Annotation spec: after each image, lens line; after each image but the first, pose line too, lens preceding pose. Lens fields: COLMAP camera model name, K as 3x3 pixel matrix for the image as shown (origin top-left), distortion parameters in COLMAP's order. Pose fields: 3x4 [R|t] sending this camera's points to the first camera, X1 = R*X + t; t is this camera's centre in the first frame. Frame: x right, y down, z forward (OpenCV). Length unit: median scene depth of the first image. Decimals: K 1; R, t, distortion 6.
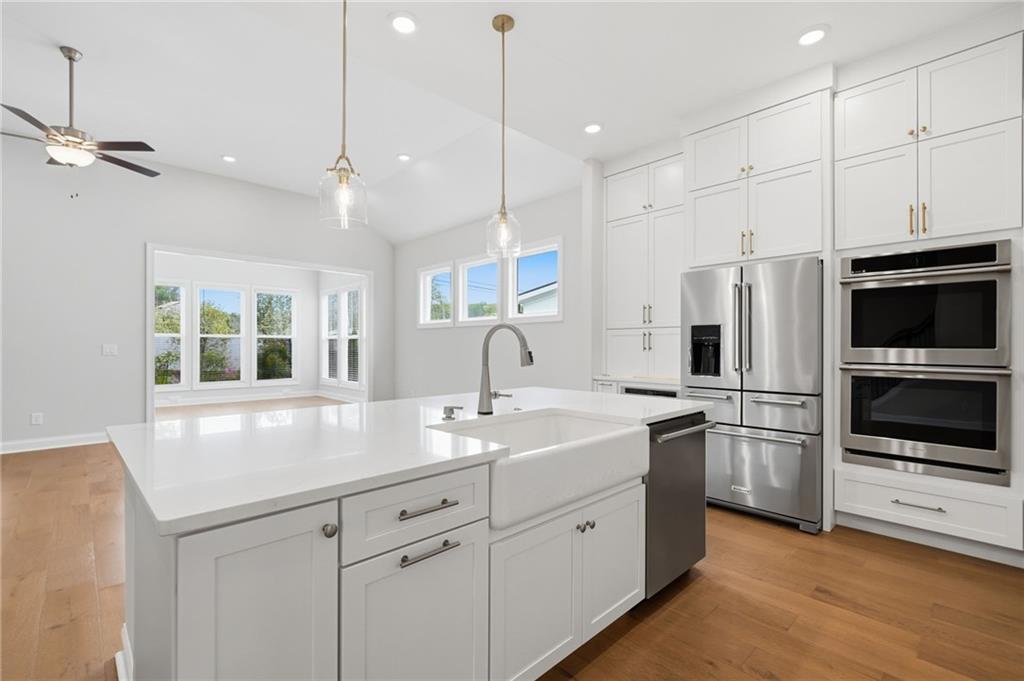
lens RADIAL K [[454.9, 0, 512.8], [0, 454.9, 352.2], [0, 0, 1]] dist [-0.024908, -0.000063]
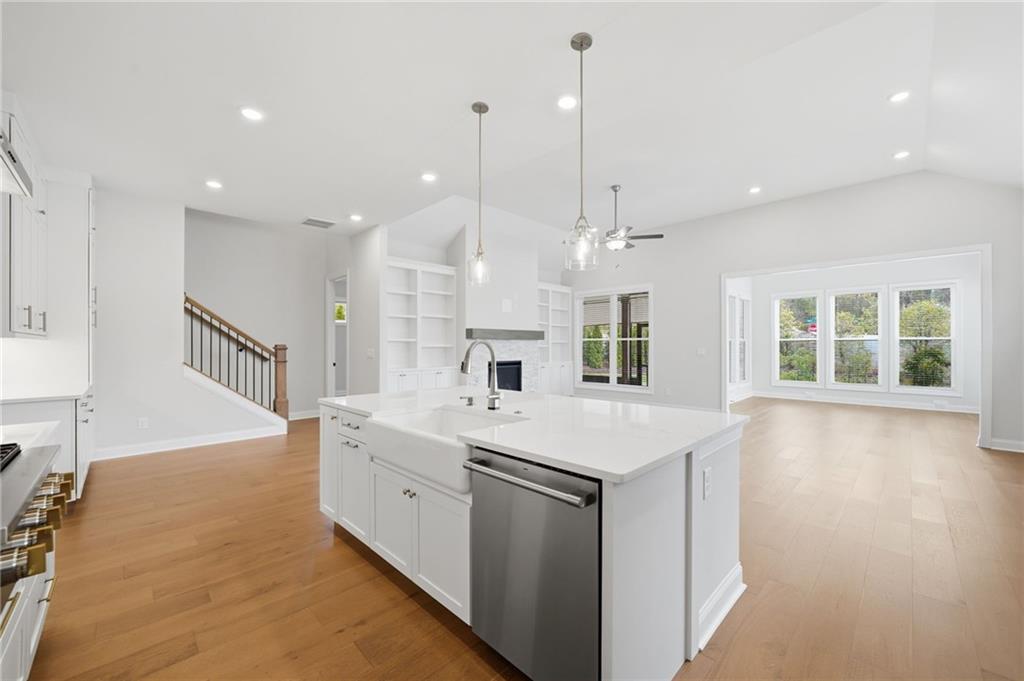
lens RADIAL K [[387.9, 0, 511.2], [0, 387.9, 349.2], [0, 0, 1]] dist [-0.000924, -0.000145]
pose [[0.024077, 0.003215, -0.999705, 0.353364], [-0.007239, 0.999969, 0.003041, -0.014960], [0.999684, 0.007164, 0.024100, 0.335823]]
